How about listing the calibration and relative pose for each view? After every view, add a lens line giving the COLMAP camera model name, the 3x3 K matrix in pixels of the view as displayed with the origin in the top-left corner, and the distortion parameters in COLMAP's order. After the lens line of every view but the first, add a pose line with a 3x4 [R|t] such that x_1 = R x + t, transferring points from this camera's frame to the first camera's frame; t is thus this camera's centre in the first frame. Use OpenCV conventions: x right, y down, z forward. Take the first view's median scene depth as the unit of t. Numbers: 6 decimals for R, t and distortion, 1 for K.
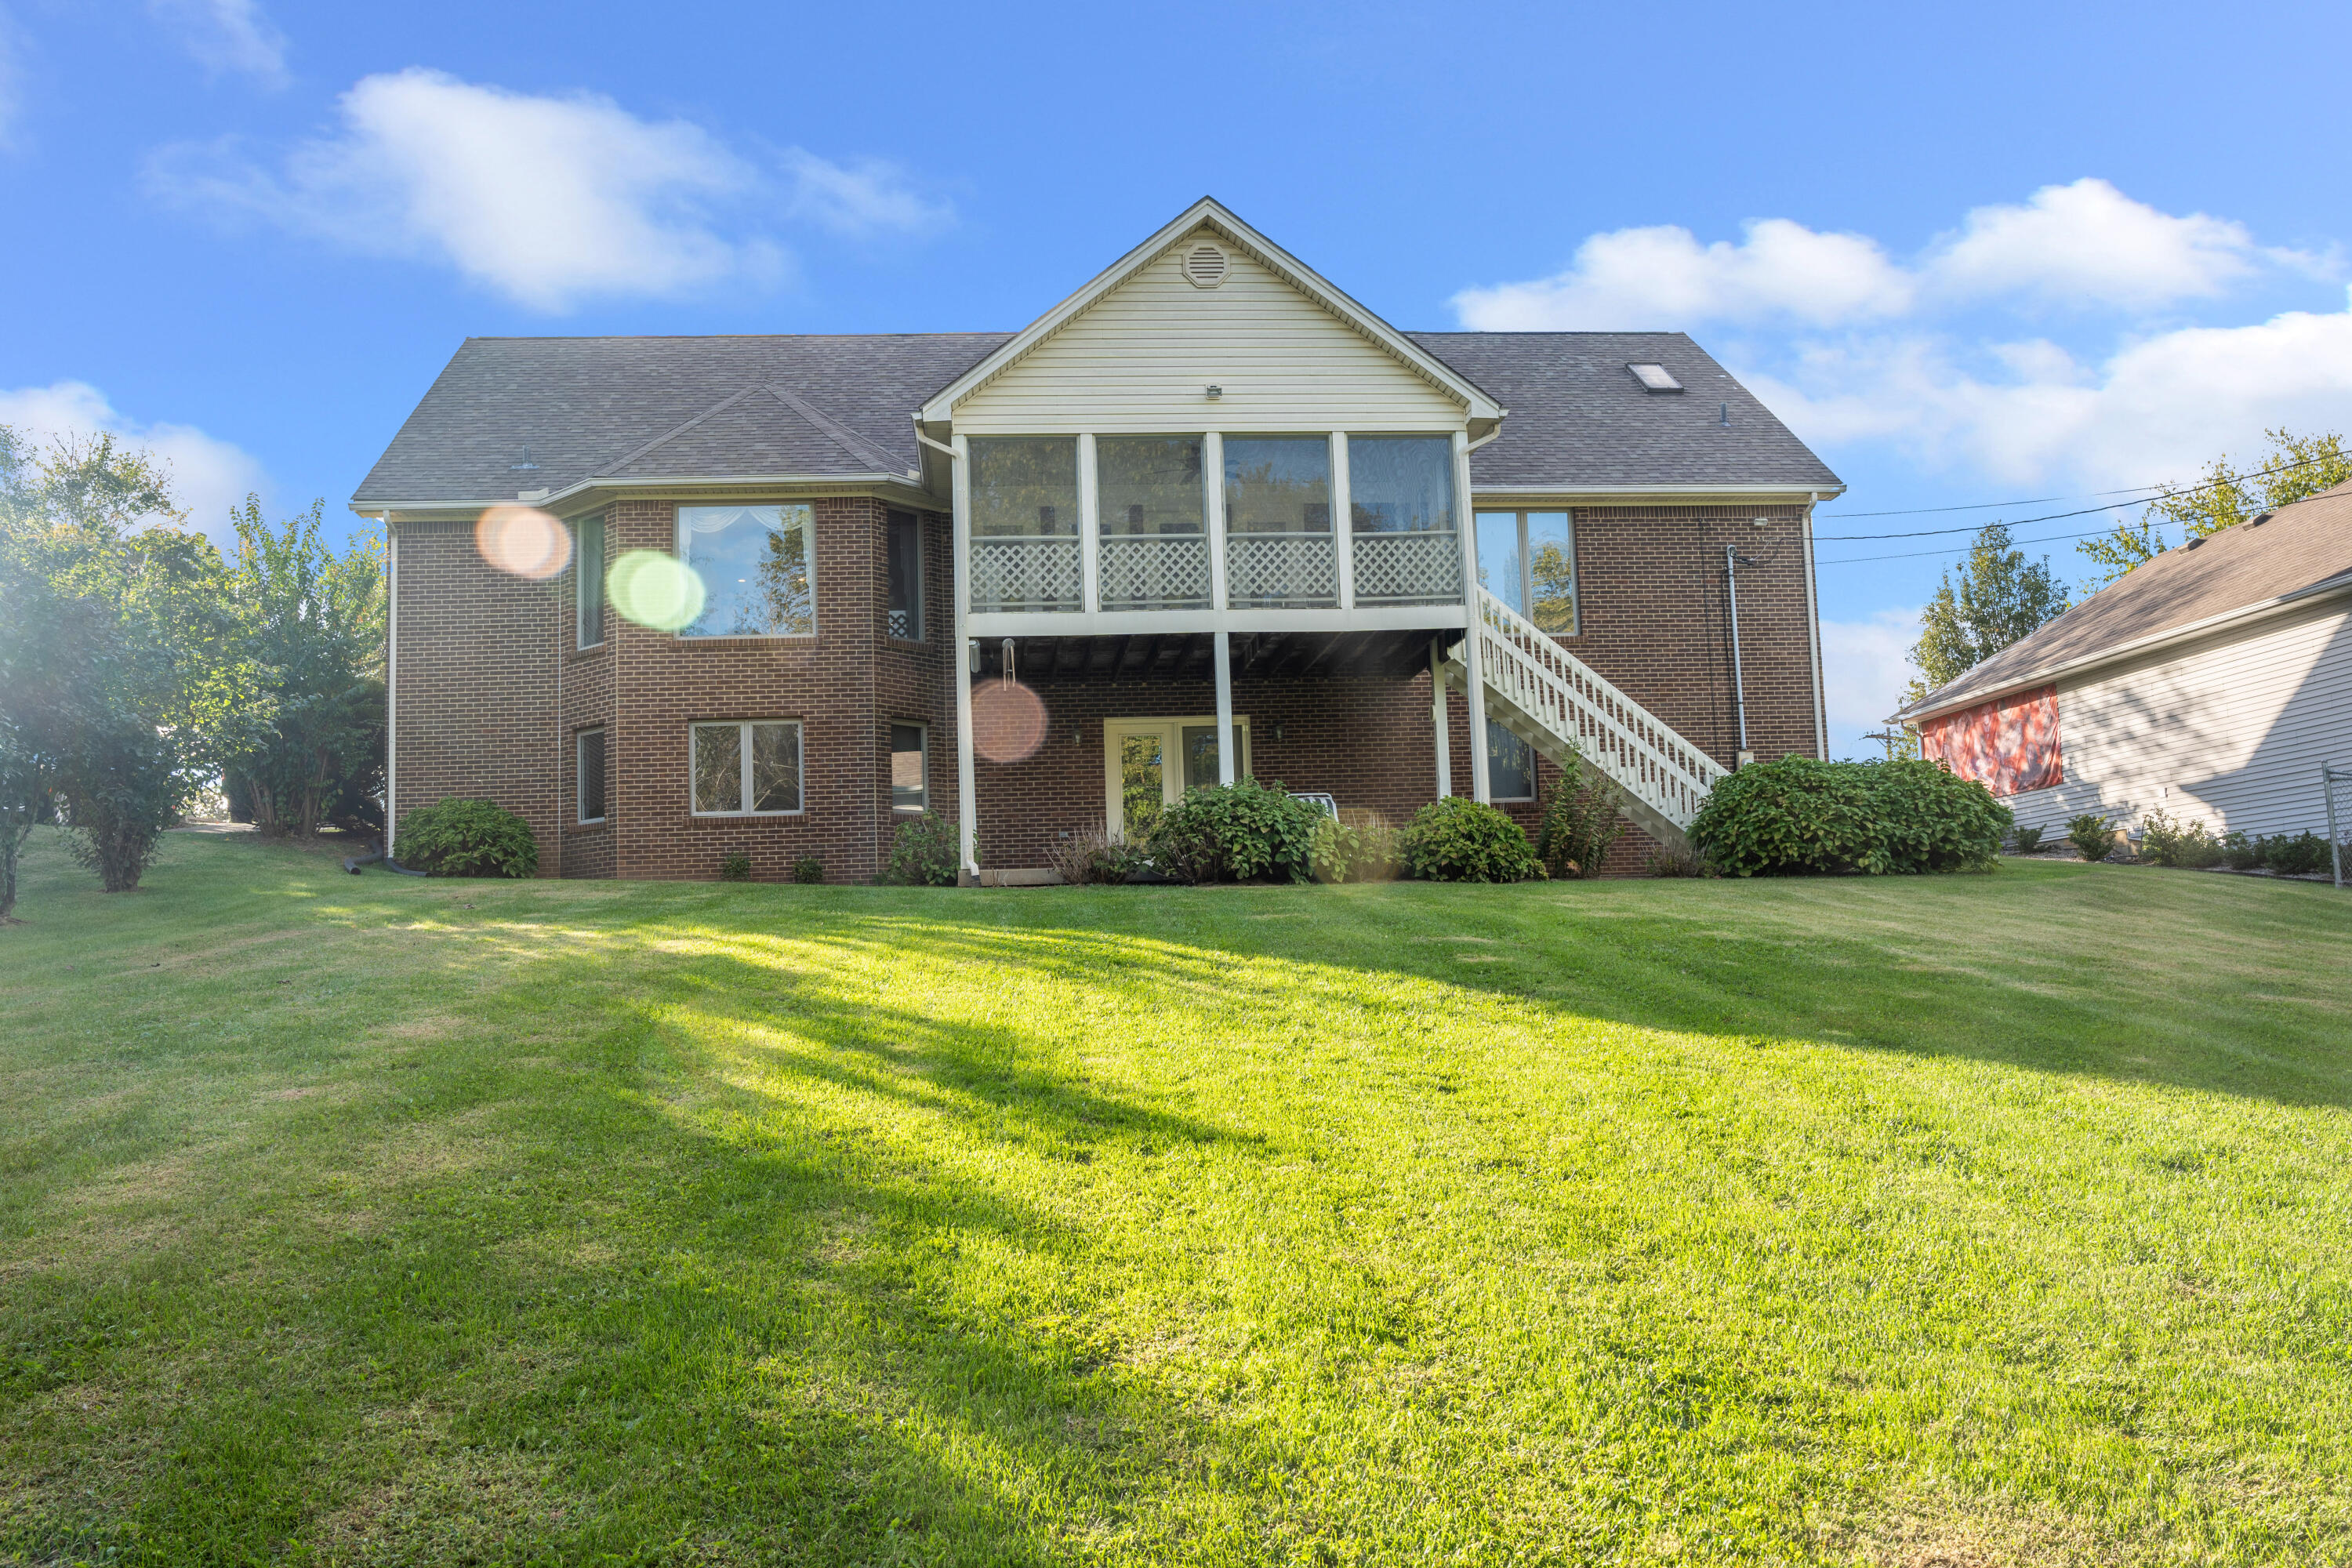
lens RADIAL K [[1942.8, 0, 1176.0], [0, 1942.8, 784.0], [0, 0, 1]] dist [-0.054862, 0.006948]
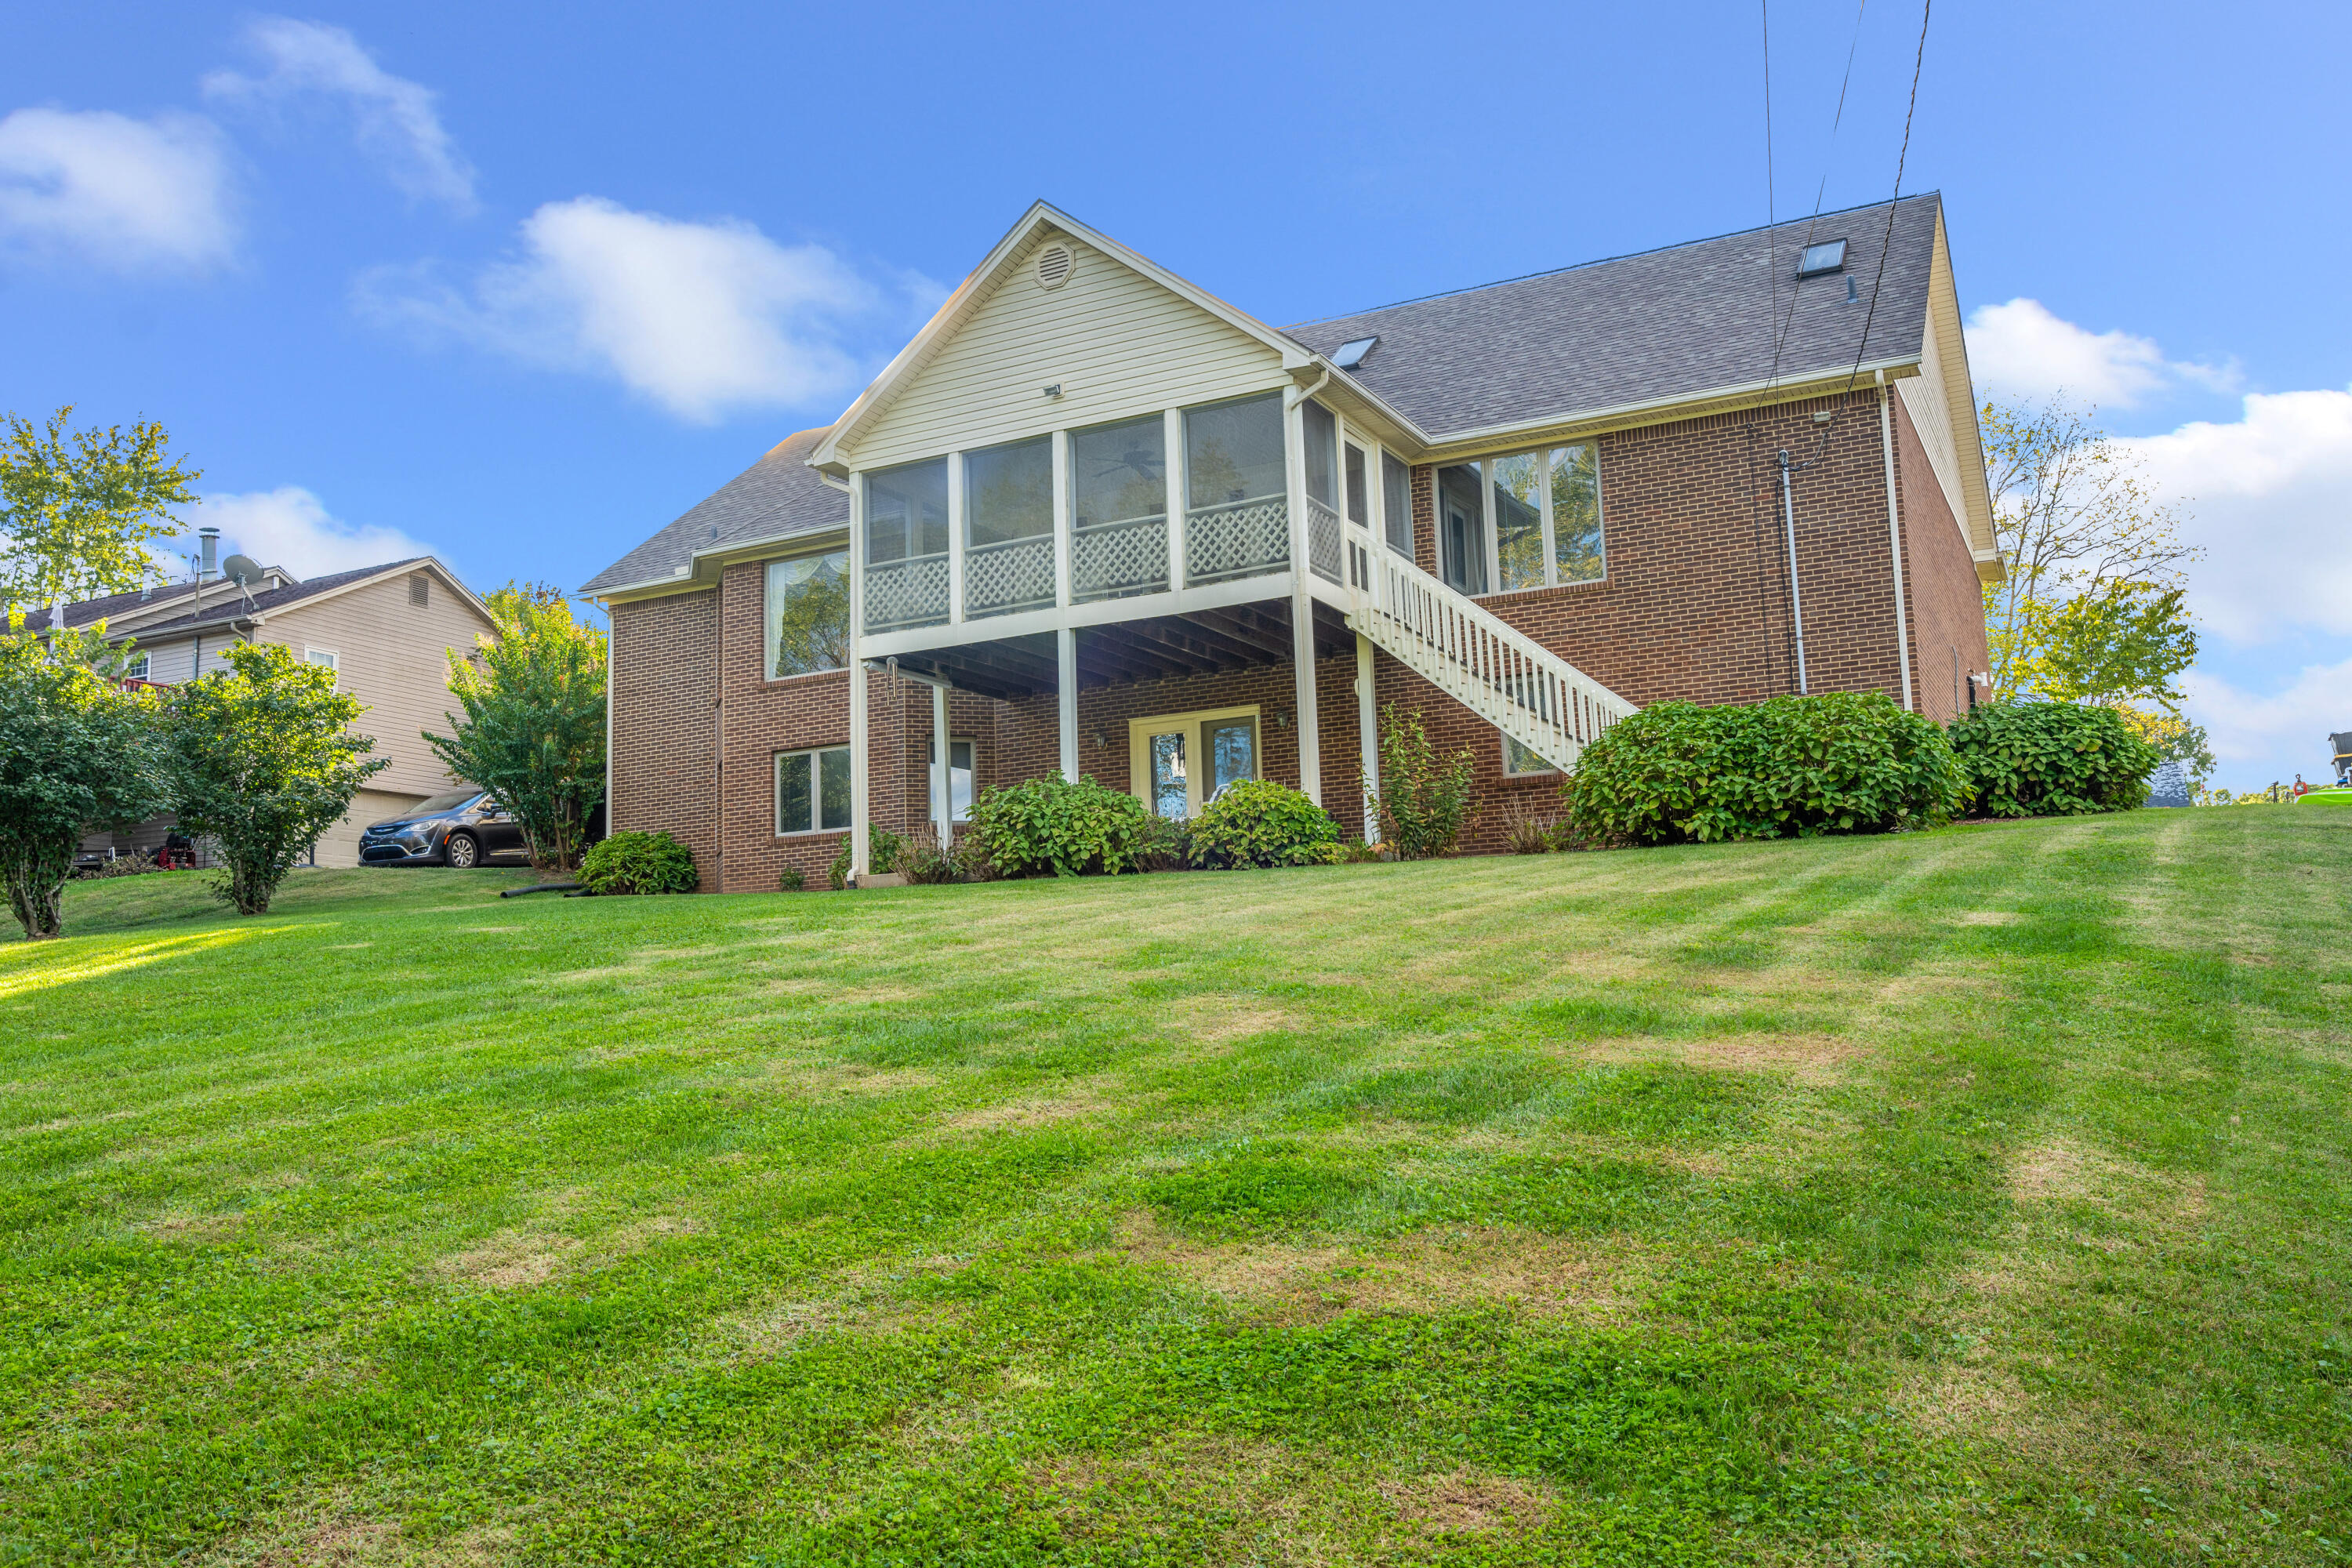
lens RADIAL K [[1942.8, 0, 1176.0], [0, 1942.8, 784.0], [0, 0, 1]] dist [-0.054862, 0.006948]
pose [[0.835595, -0.062056, -0.545830, 0.603069], [0.058065, 0.998010, -0.024575, 0.029178], [0.546269, -0.011158, 0.837536, 0.189210]]
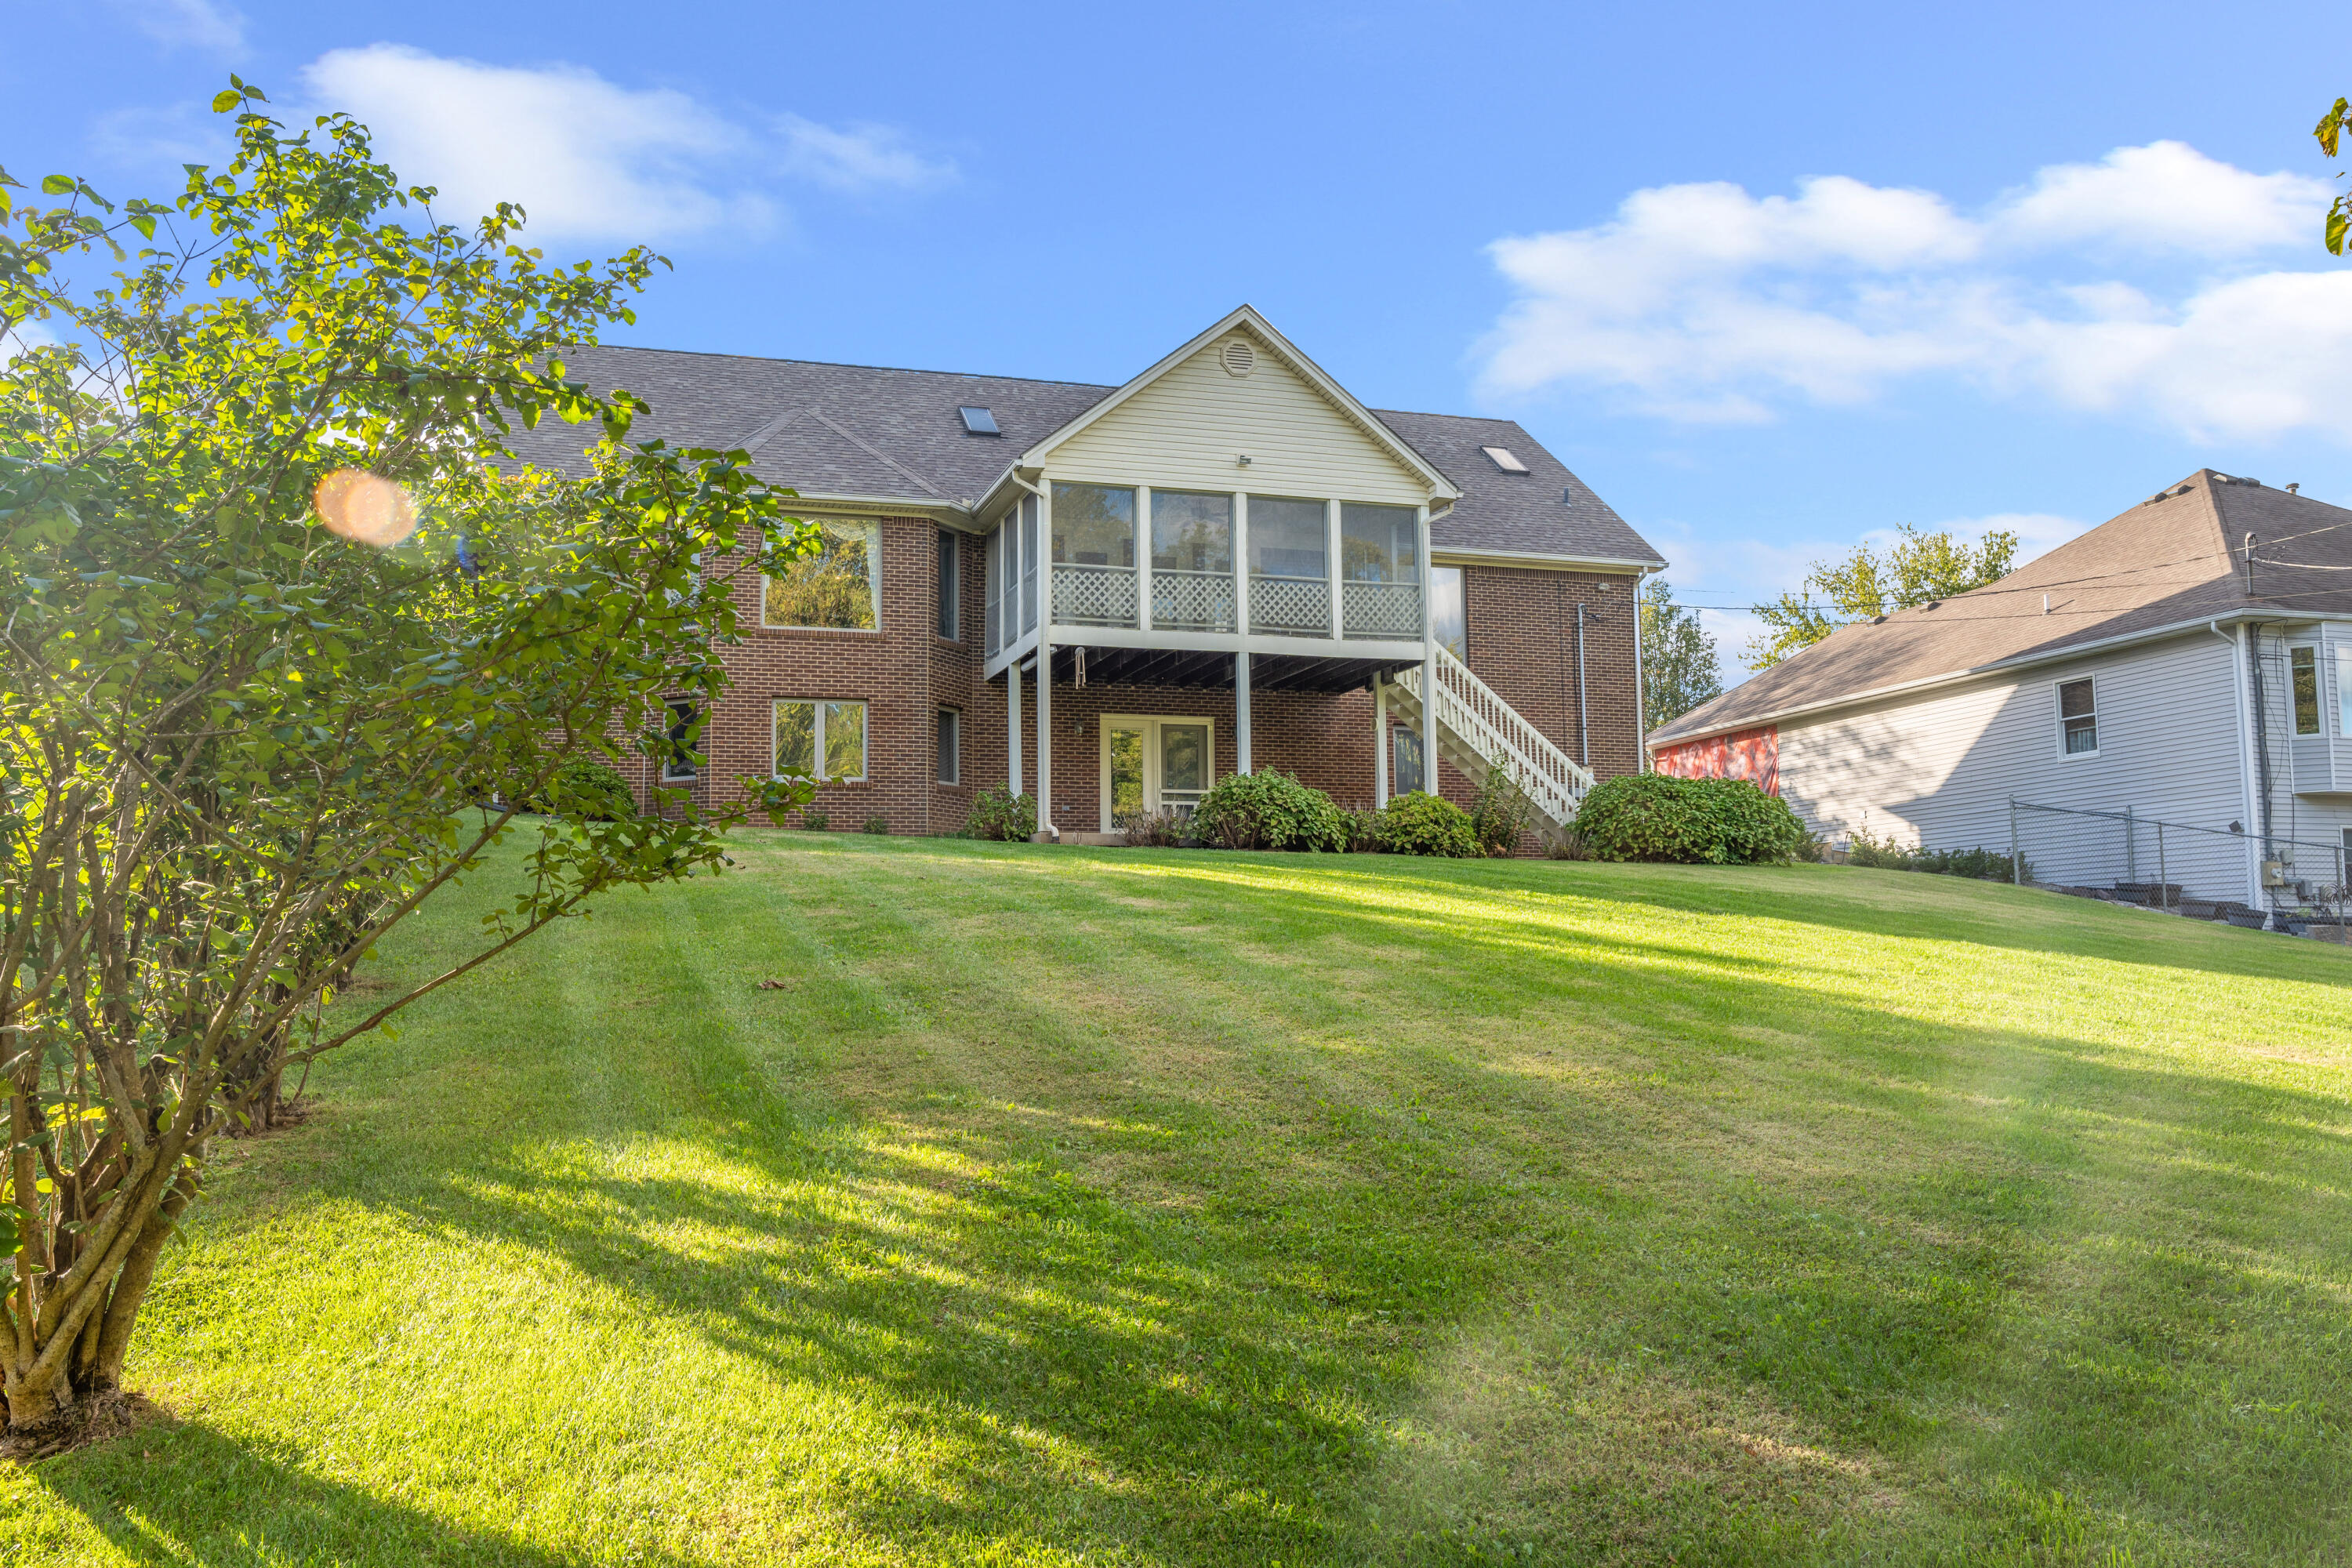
lens RADIAL K [[1942.8, 0, 1176.0], [0, 1942.8, 784.0], [0, 0, 1]] dist [-0.054862, 0.006948]
pose [[0.976304, 0.046574, 0.211333, -0.277616], [-0.047012, 0.998890, -0.002952, 0.012952], [-0.211236, -0.007053, 0.977410, -0.220681]]
